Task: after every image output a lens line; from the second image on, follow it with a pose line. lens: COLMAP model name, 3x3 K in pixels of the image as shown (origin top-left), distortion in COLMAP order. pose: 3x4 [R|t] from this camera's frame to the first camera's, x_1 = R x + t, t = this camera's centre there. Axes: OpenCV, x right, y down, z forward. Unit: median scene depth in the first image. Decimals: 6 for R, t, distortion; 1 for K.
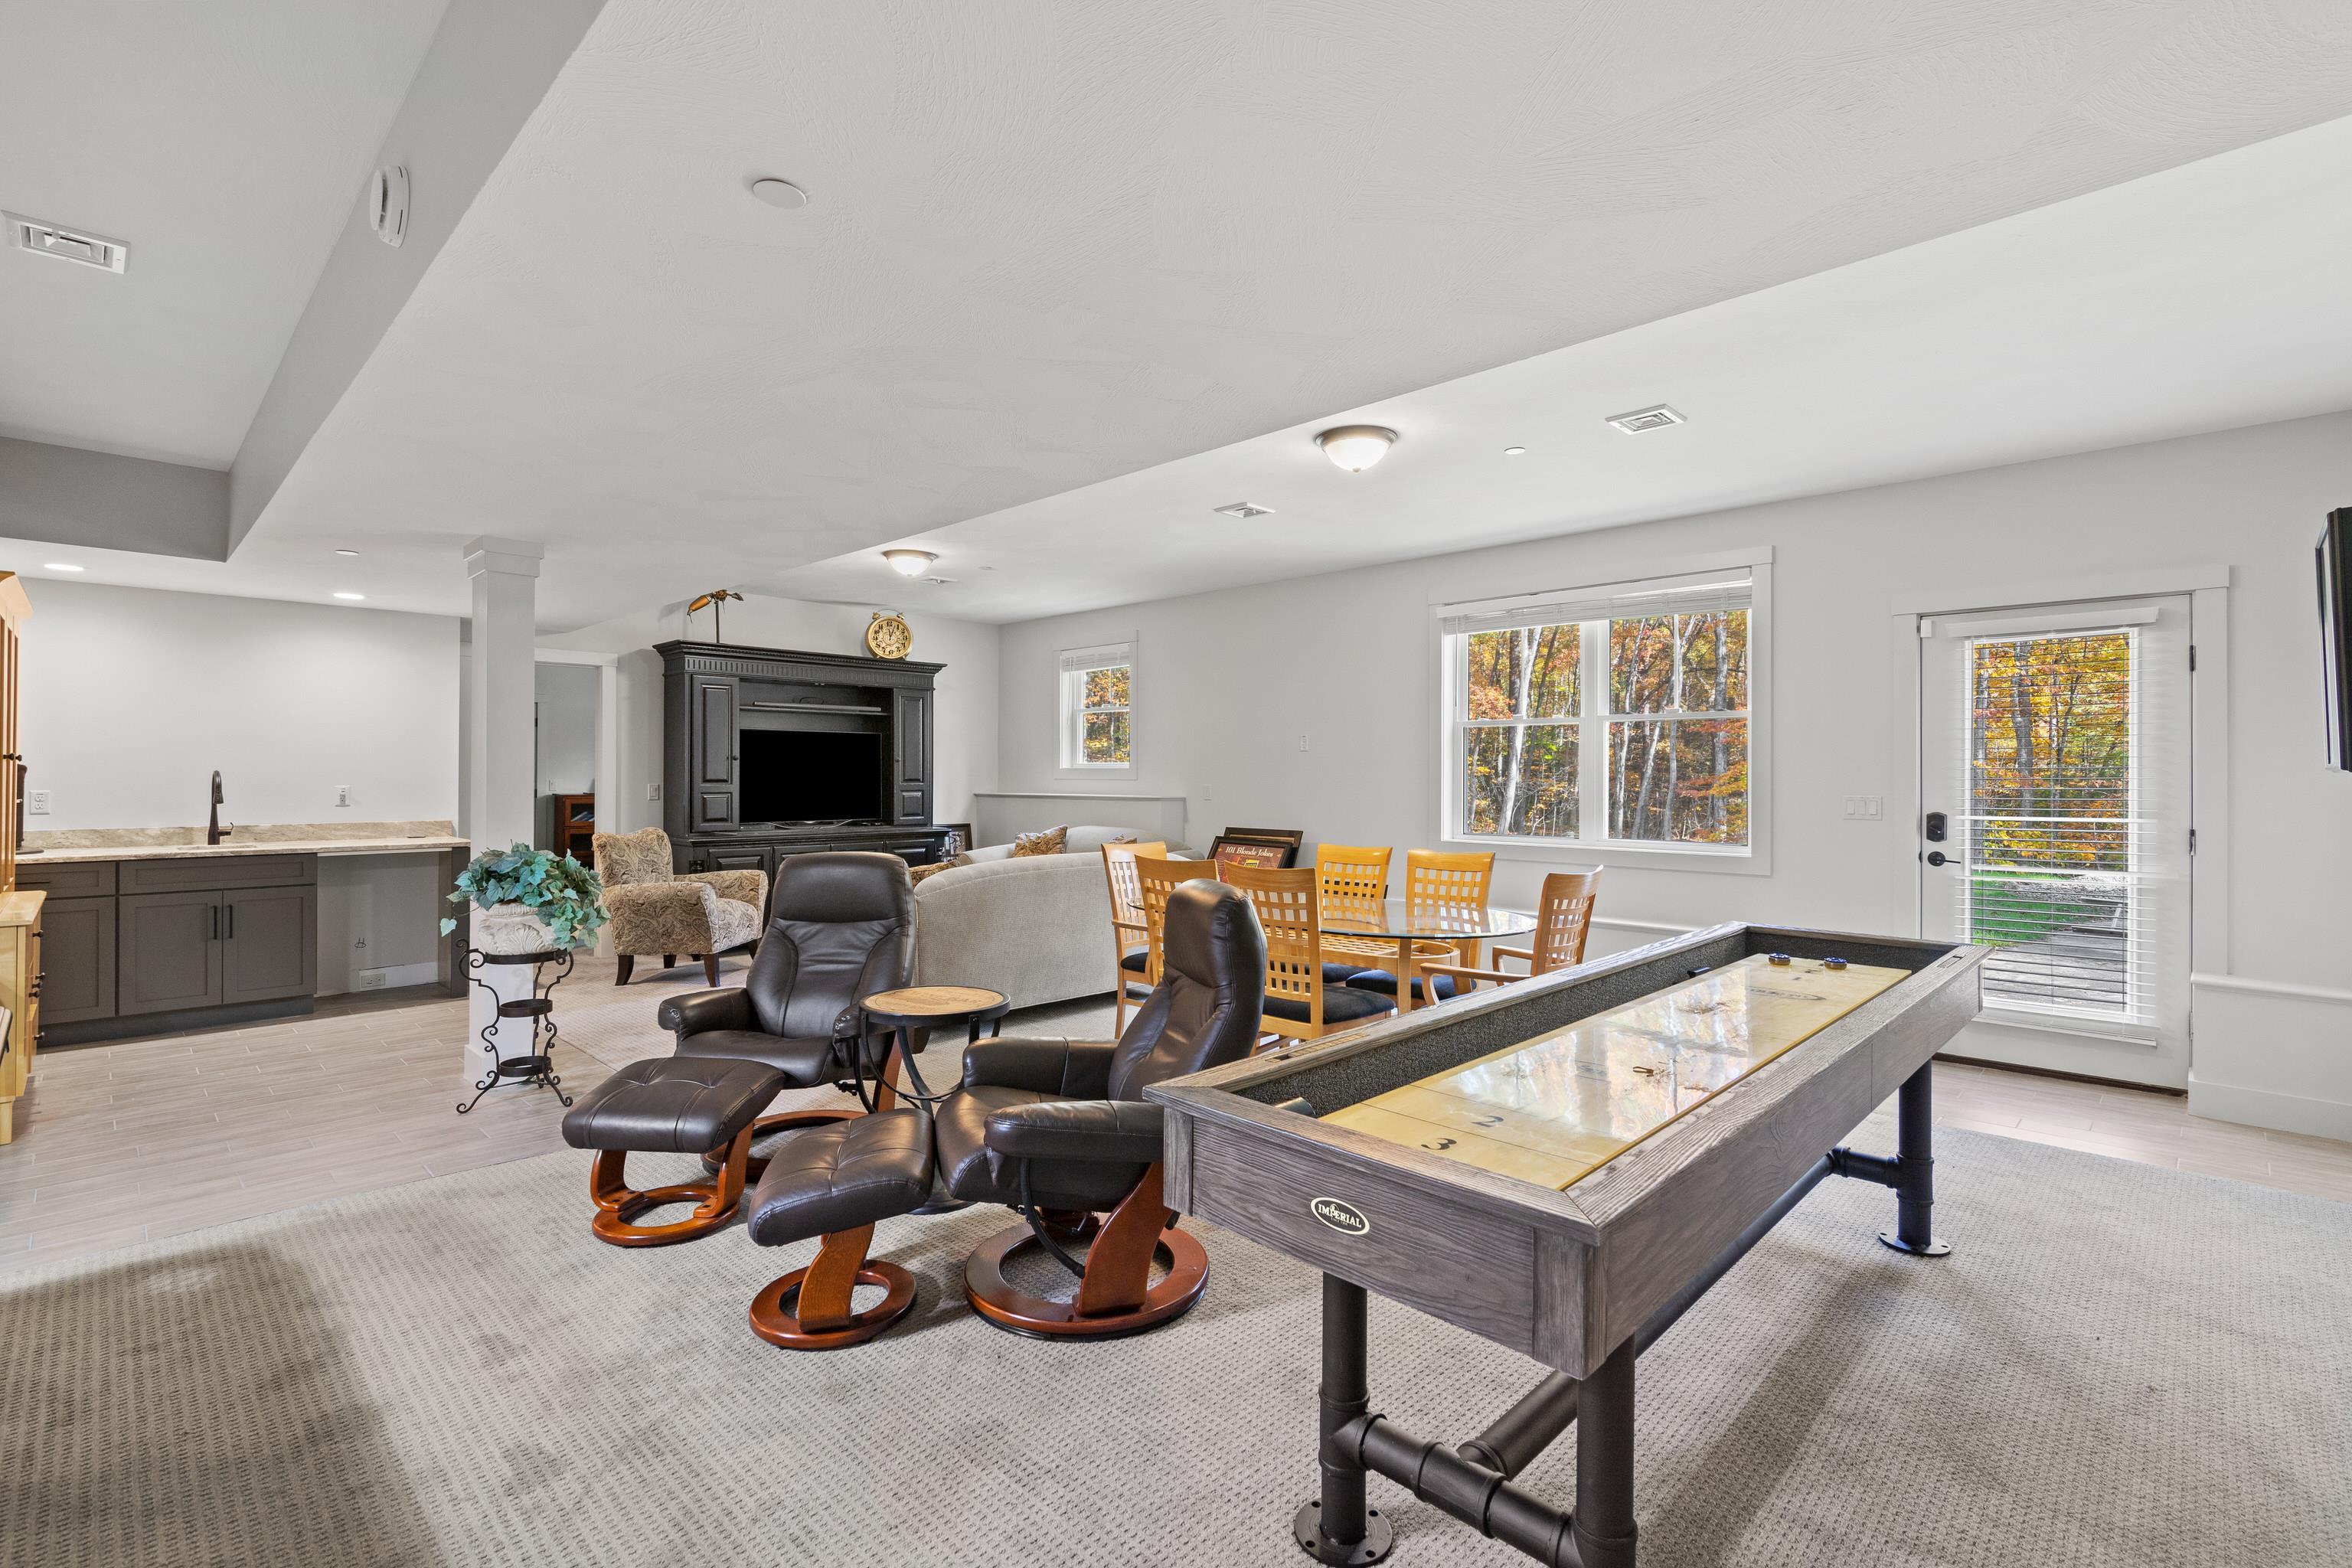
lens RADIAL K [[1071.1, 0, 1182.2], [0, 1071.1, 767.8], [0, 0, 1]] dist [-0.001886, 0.000478]
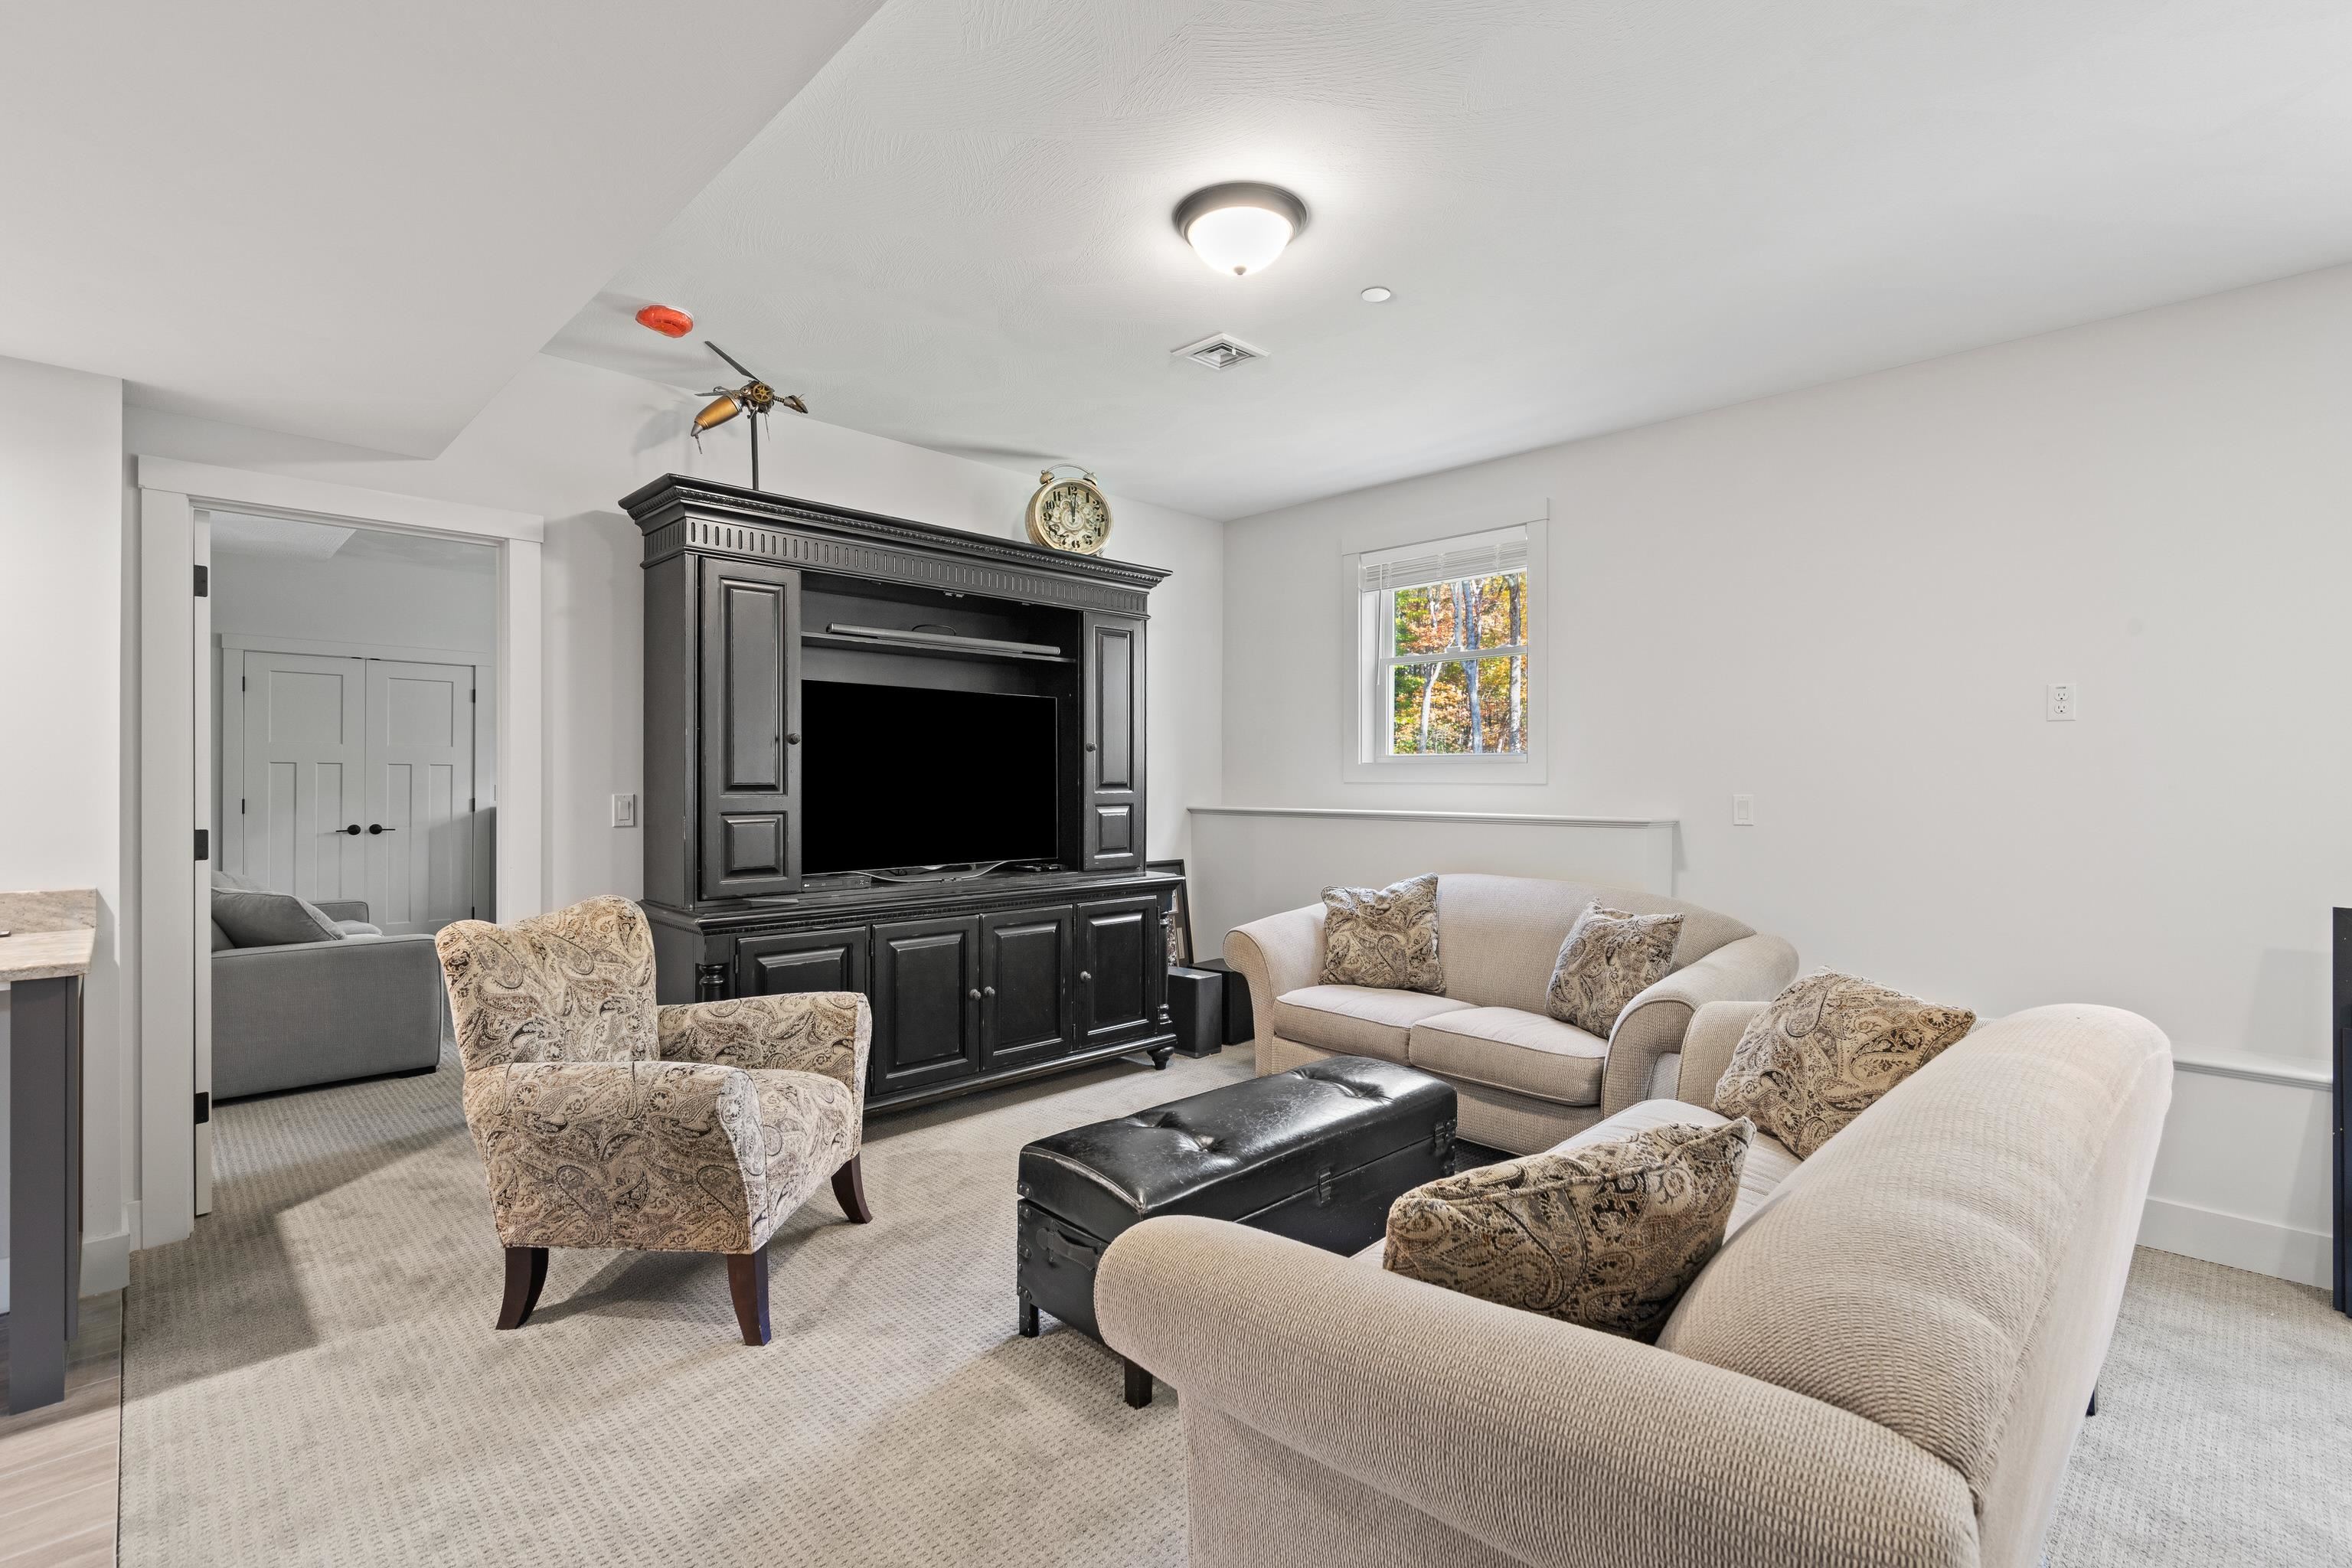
lens RADIAL K [[1071.1, 0, 1170.2], [0, 1071.1, 779.3], [0, 0, 1]] dist [-0.001886, 0.000478]
pose [[0.999466, -0.002183, -0.032590, -0.243867], [0.002387, 0.999978, 0.006199, 0.006199], [0.032576, -0.006273, 0.999450, 0.551733]]
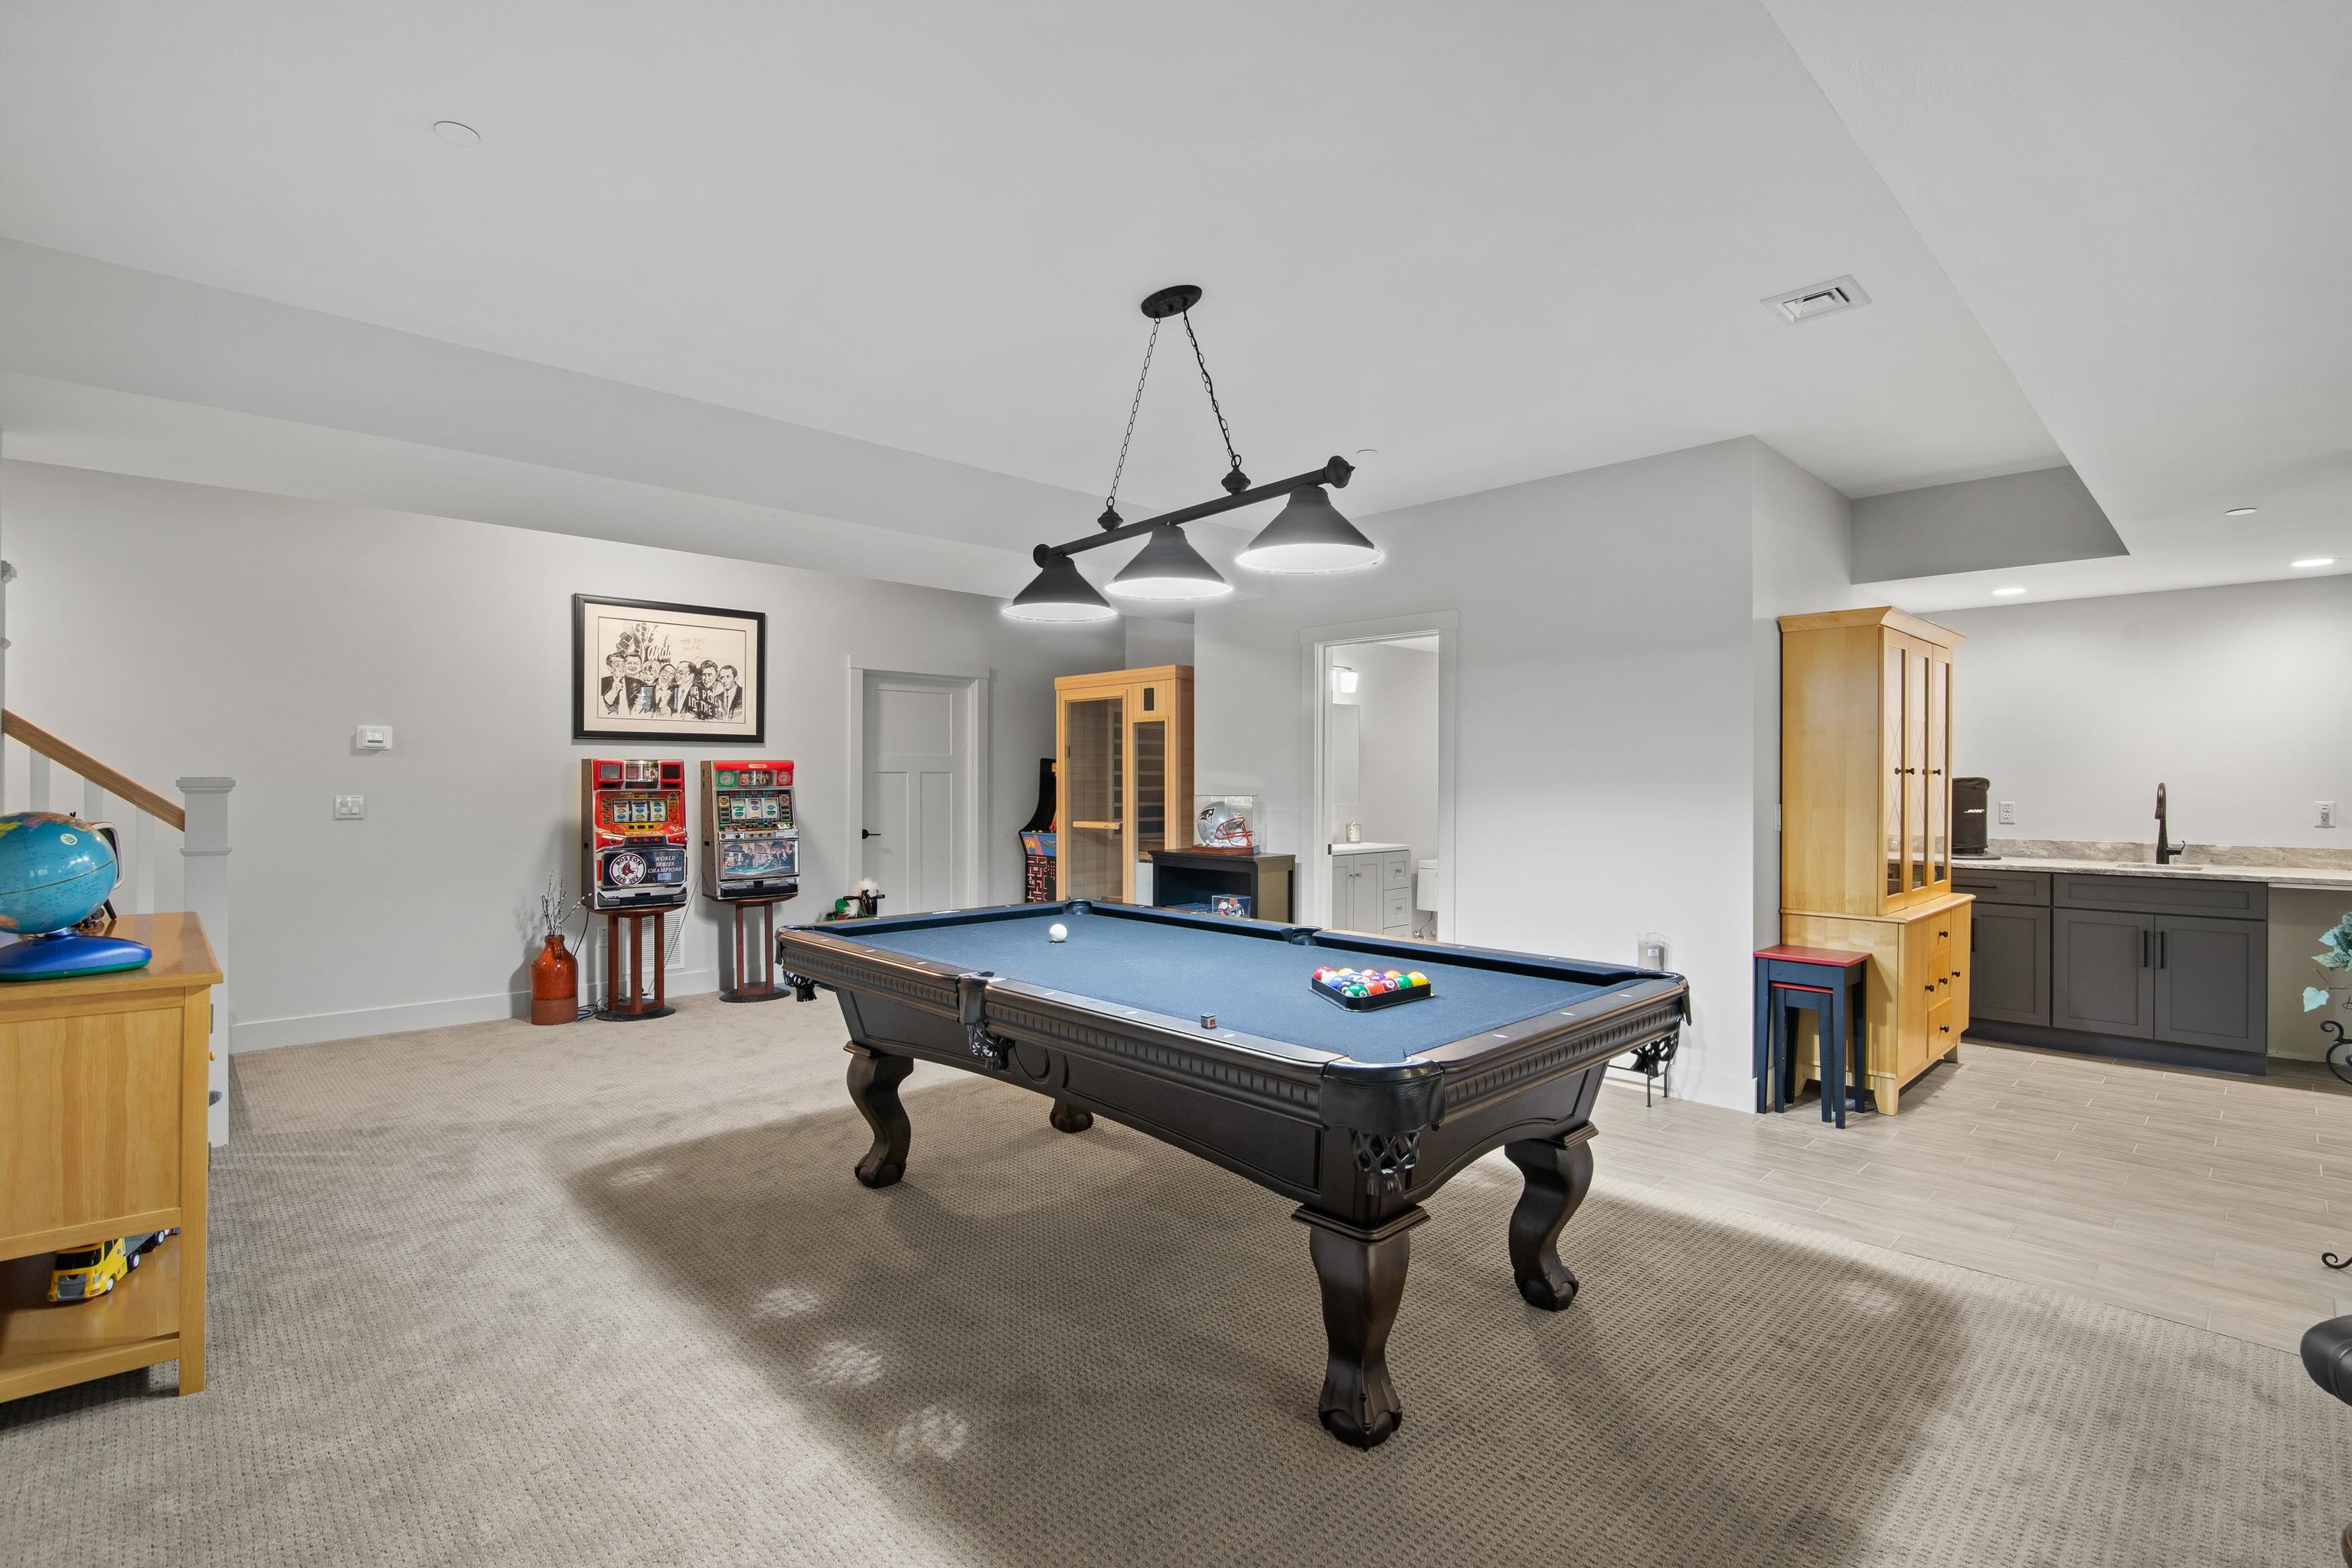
lens RADIAL K [[1074.4, 0, 1166.2], [0, 1074.4, 783.2], [0, 0, 1]] dist [-0.023470, 0.000848]
pose [[-0.044263, -0.002555, -0.999017, 0.026404], [0.005343, 0.999982, -0.002794, 0.000464], [0.999006, -0.005461, -0.044249, 0.145178]]
